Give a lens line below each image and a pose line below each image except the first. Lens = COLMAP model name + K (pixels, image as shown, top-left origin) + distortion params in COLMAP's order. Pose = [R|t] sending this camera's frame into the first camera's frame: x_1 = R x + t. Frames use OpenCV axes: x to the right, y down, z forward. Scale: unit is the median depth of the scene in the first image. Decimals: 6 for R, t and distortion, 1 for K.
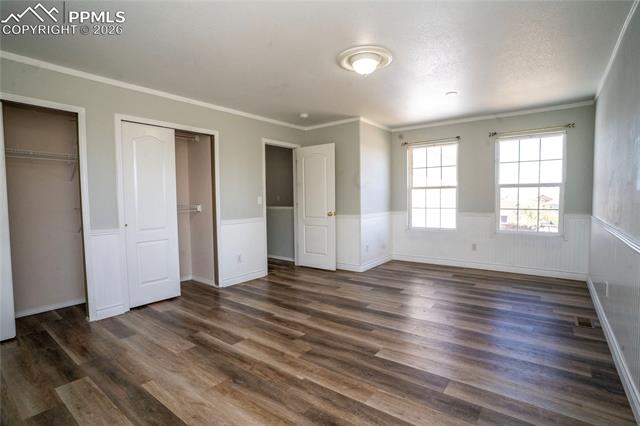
lens RADIAL K [[315.0, 0, 320.0], [0, 315.0, 213.0], [0, 0, 1]] dist [-0.064750, 0.023376]
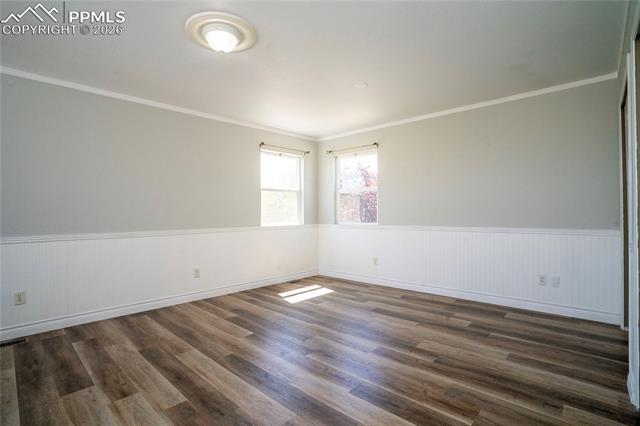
lens RADIAL K [[315.0, 0, 320.0], [0, 315.0, 213.0], [0, 0, 1]] dist [-0.064750, 0.023376]
pose [[-0.993977, 0.024270, 0.106866, -0.190881], [0.028262, 0.998952, 0.036007, -0.045657], [-0.105880, 0.038811, -0.993621, 1.839609]]
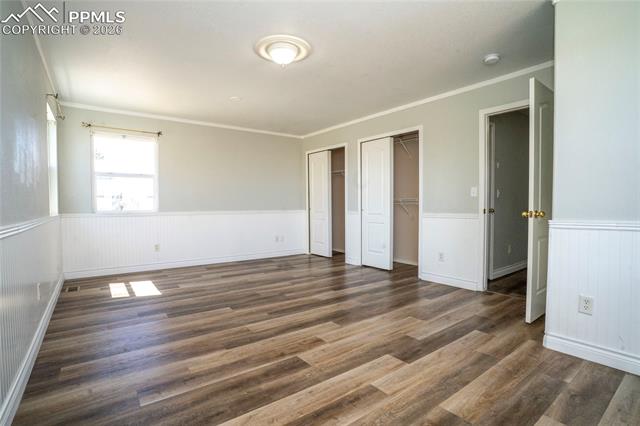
lens RADIAL K [[315.0, 0, 320.0], [0, 315.0, 213.0], [0, 0, 1]] dist [-0.064750, 0.023376]
pose [[-0.267881, 0.038874, -0.962668, 1.132497], [-0.034238, 0.998170, 0.049835, -0.022328], [0.962844, 0.046309, -0.266060, 1.446840]]
